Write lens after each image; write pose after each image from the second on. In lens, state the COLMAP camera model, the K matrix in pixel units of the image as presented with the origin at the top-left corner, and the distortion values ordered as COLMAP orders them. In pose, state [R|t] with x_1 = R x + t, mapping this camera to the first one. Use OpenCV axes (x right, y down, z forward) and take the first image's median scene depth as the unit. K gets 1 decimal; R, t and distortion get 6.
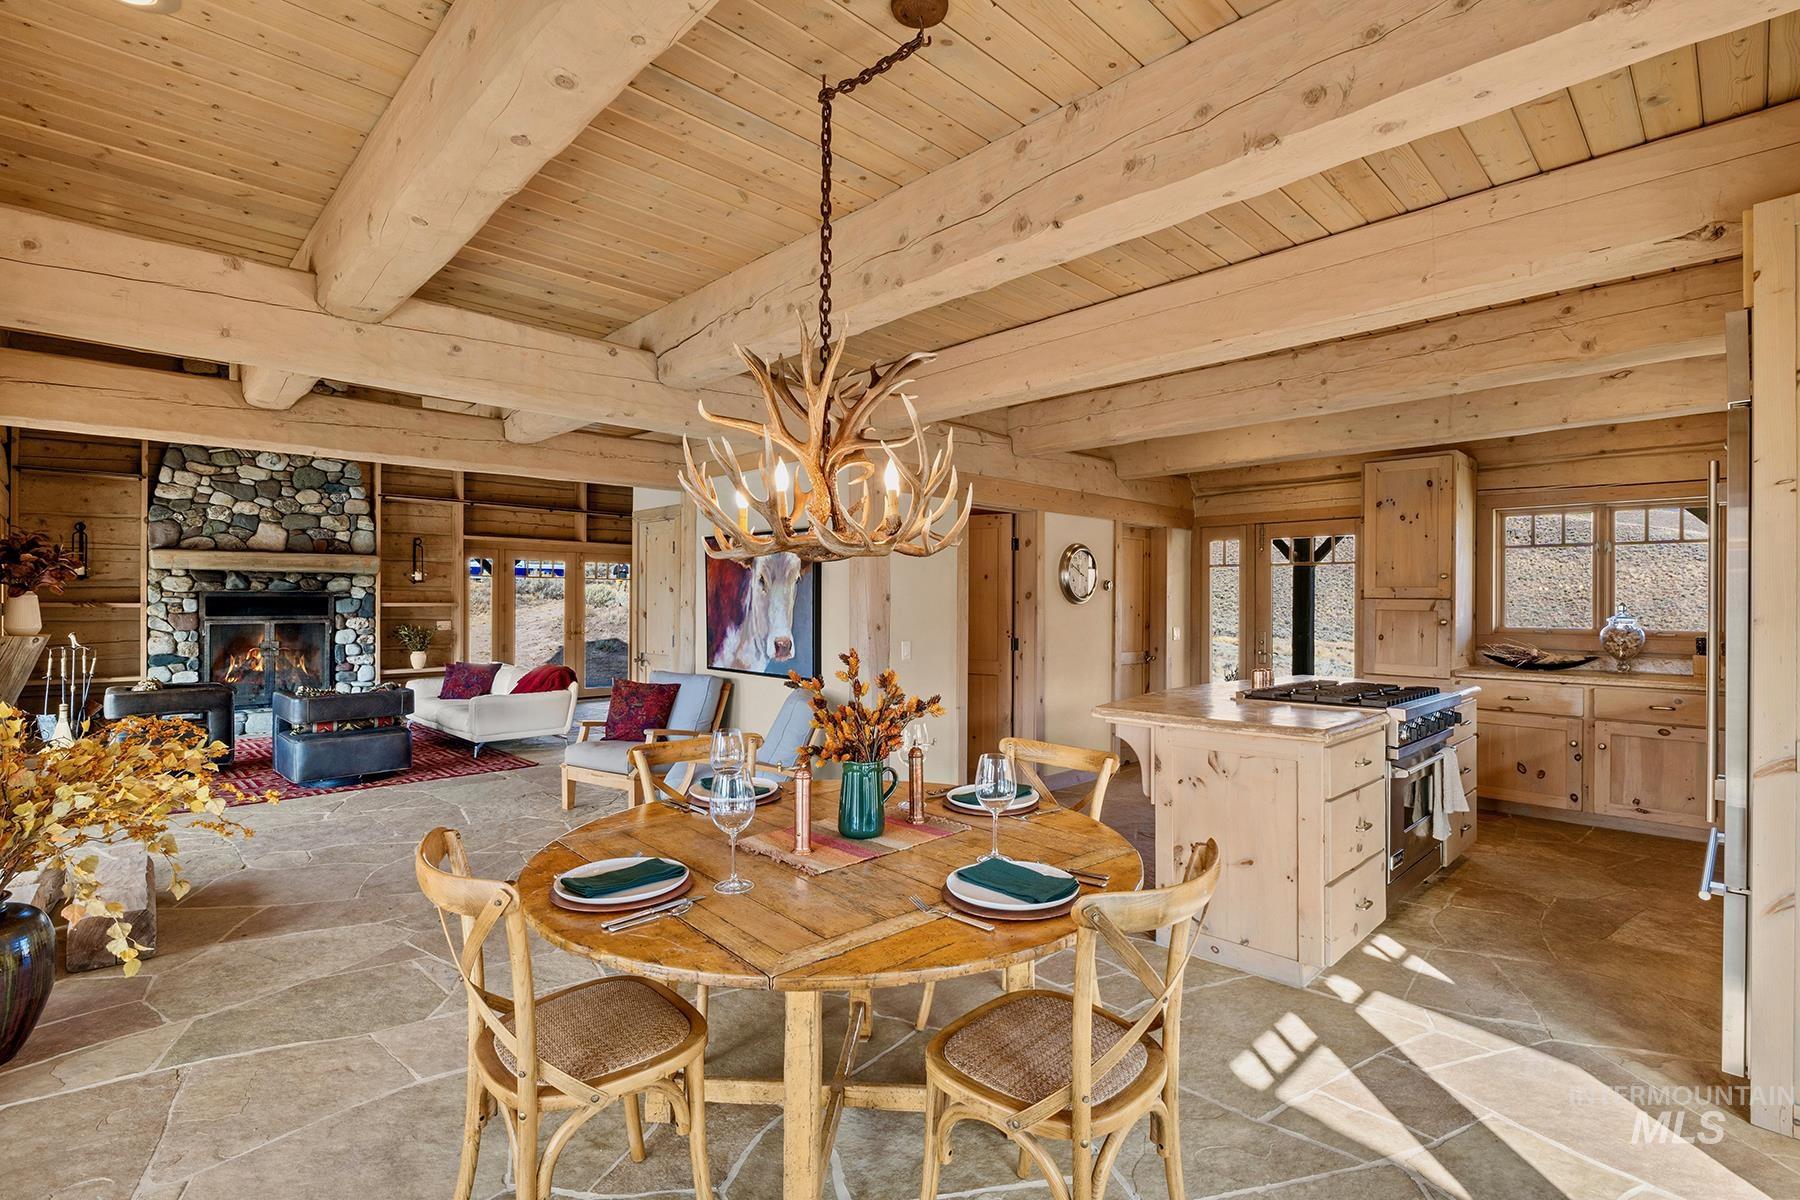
lens RADIAL K [[826.7, 0, 907.0], [0, 826.7, 597.6], [0, 0, 1]] dist [-0.007744, -0.000624]
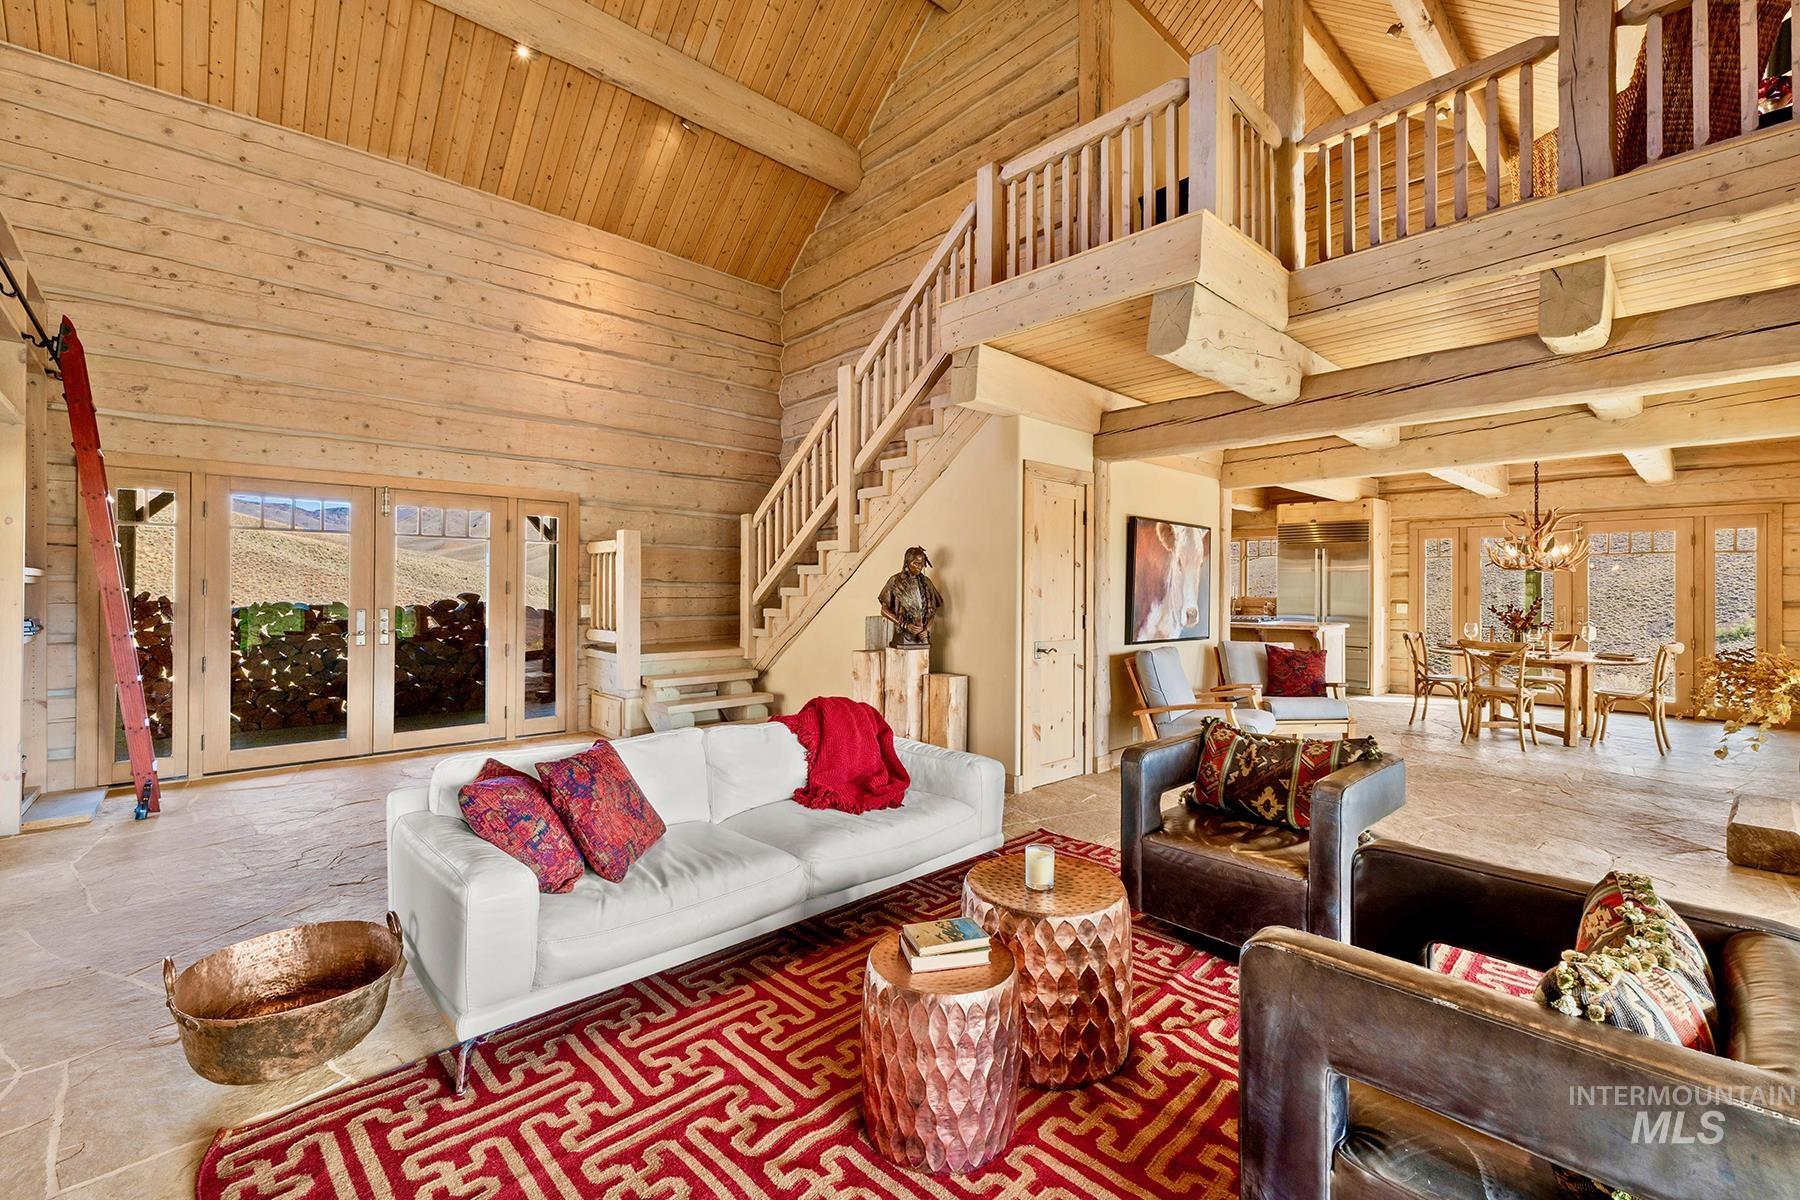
lens RADIAL K [[759.4, 0, 903.1], [0, 759.4, 593.6], [0, 0, 1]] dist [0.005887, 0.000451]
pose [[0.029370, -0.010821, 0.999510, -0.842259], [-0.010989, 0.999877, 0.011148, 0.010696], [-0.999508, -0.011311, 0.029247, 0.883092]]
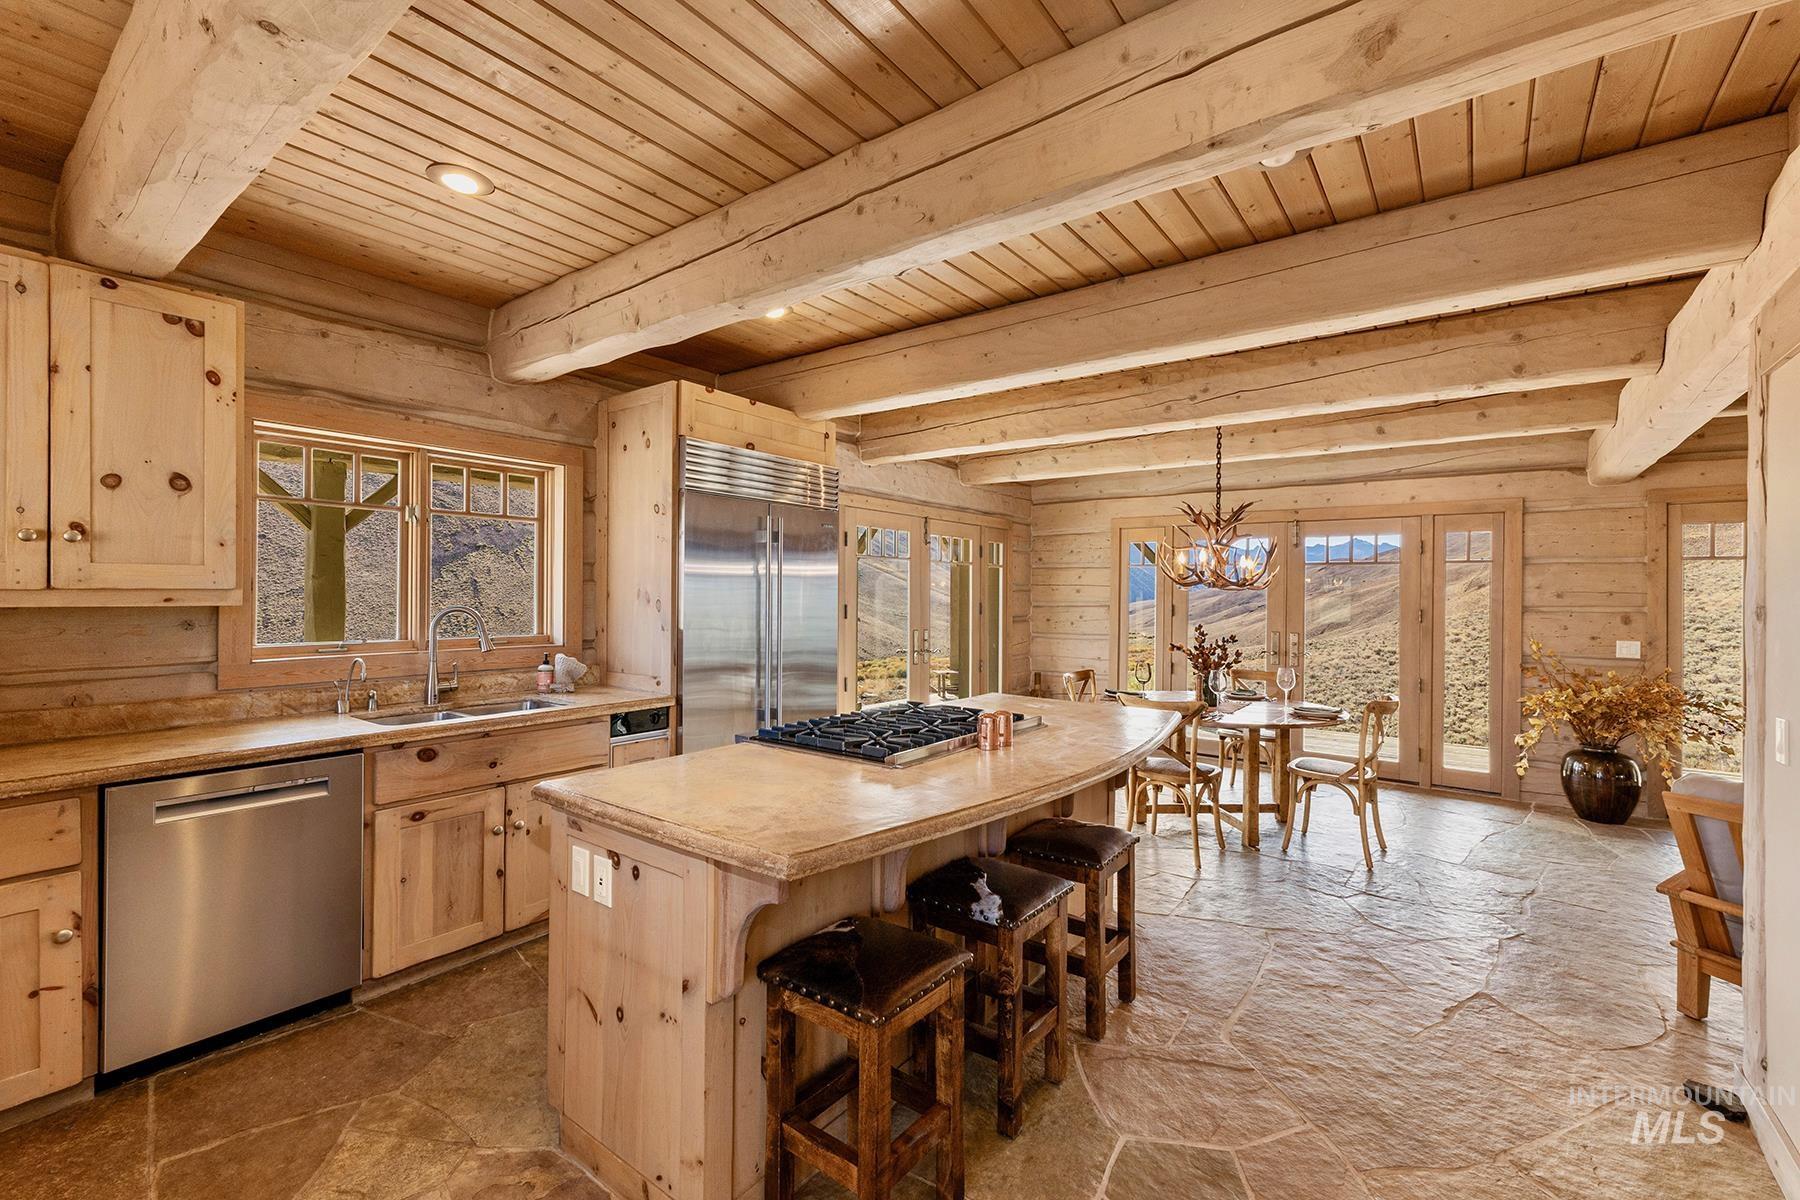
lens RADIAL K [[759.4, 0, 903.1], [0, 759.4, 593.6], [0, 0, 1]] dist [0.005887, 0.000451]
pose [[-0.988848, -0.013572, -0.148309, 0.288200], [-0.012745, 0.999897, -0.006525, -0.001381], [0.148383, -0.004562, -0.988919, 0.768896]]
